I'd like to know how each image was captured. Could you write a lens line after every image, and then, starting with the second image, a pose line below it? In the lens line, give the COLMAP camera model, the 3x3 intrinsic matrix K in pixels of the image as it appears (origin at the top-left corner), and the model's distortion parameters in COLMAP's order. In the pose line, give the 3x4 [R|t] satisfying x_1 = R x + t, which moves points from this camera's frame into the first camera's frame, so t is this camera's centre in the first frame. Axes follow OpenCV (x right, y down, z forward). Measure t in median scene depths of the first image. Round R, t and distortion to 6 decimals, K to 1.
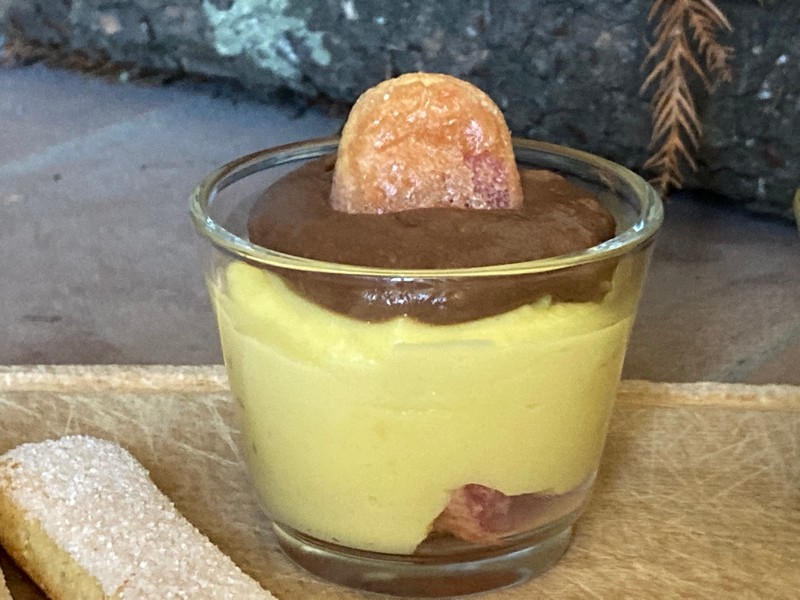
lens RADIAL K [[2307.6, 0, 400.0], [0, 2307.6, 300.0], [0, 0, 1]] dist [0.067651, 0.062224]
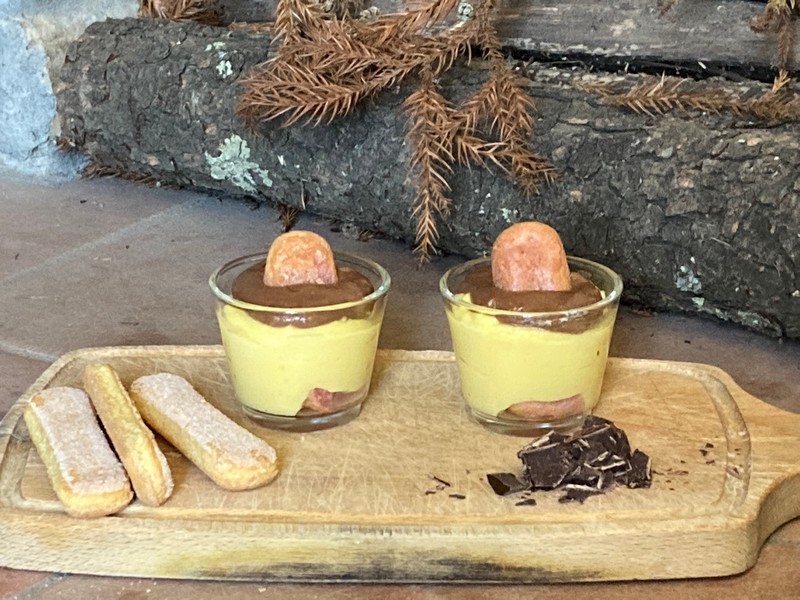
lens RADIAL K [[2307.6, 0, 400.0], [0, 2307.6, 300.0], [0, 0, 1]] dist [0.067651, 0.062224]
pose [[0.999909, -0.007404, 0.011253, 0.075782], [0.007332, 0.999953, 0.006383, -0.029555], [-0.011300, -0.006300, 0.999916, -1.288278]]
